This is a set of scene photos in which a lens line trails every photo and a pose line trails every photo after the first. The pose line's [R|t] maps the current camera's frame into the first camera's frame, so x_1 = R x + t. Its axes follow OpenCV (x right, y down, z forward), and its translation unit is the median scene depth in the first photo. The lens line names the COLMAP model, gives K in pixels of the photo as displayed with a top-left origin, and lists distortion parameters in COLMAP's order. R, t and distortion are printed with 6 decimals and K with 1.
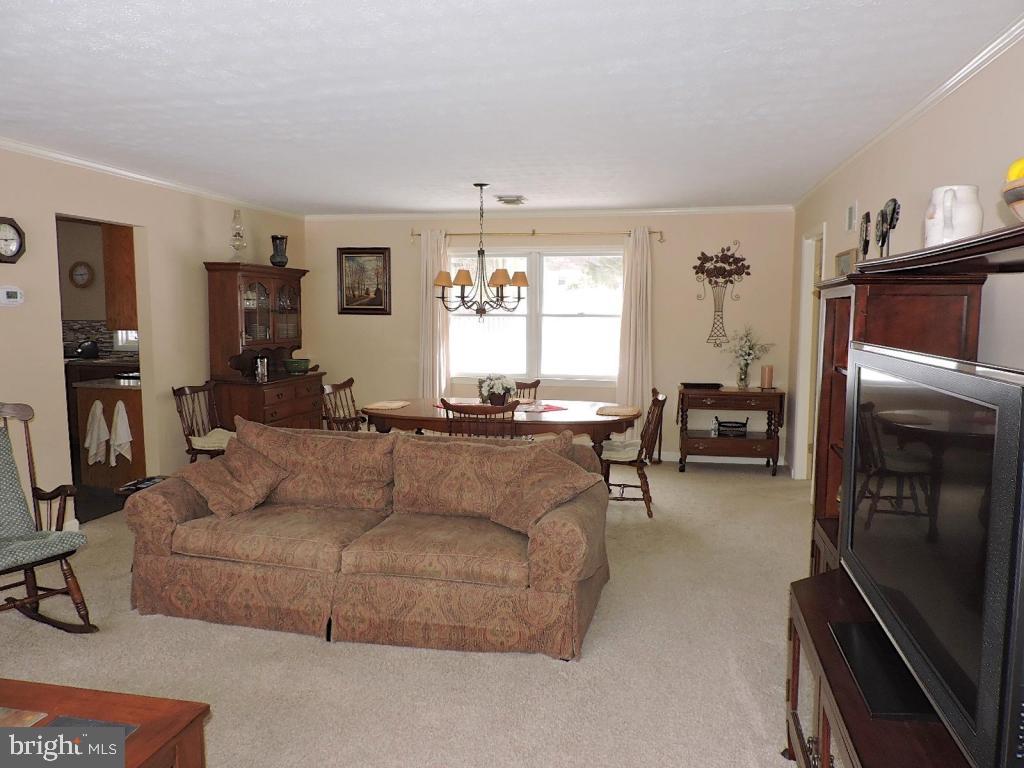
lens RADIAL K [[731.5, 0, 517.6], [0, 731.5, 387.1], [0, 0, 1]] dist [-0.003774, -0.007181]
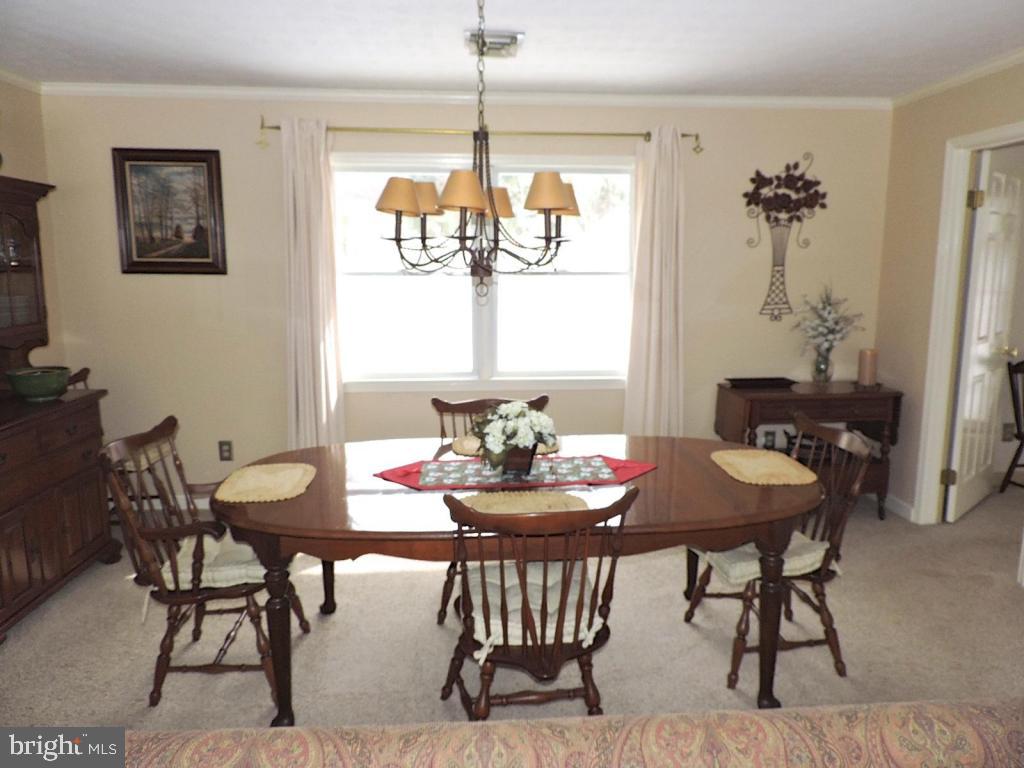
lens RADIAL K [[731.5, 0, 519.7], [0, 731.5, 383.9], [0, 0, 1]] dist [-0.003774, -0.007181]
pose [[0.963702, -0.048165, 0.262600, -0.118767], [0.031755, 0.997289, 0.066381, -0.049403], [-0.265085, -0.055633, 0.962619, 0.437967]]
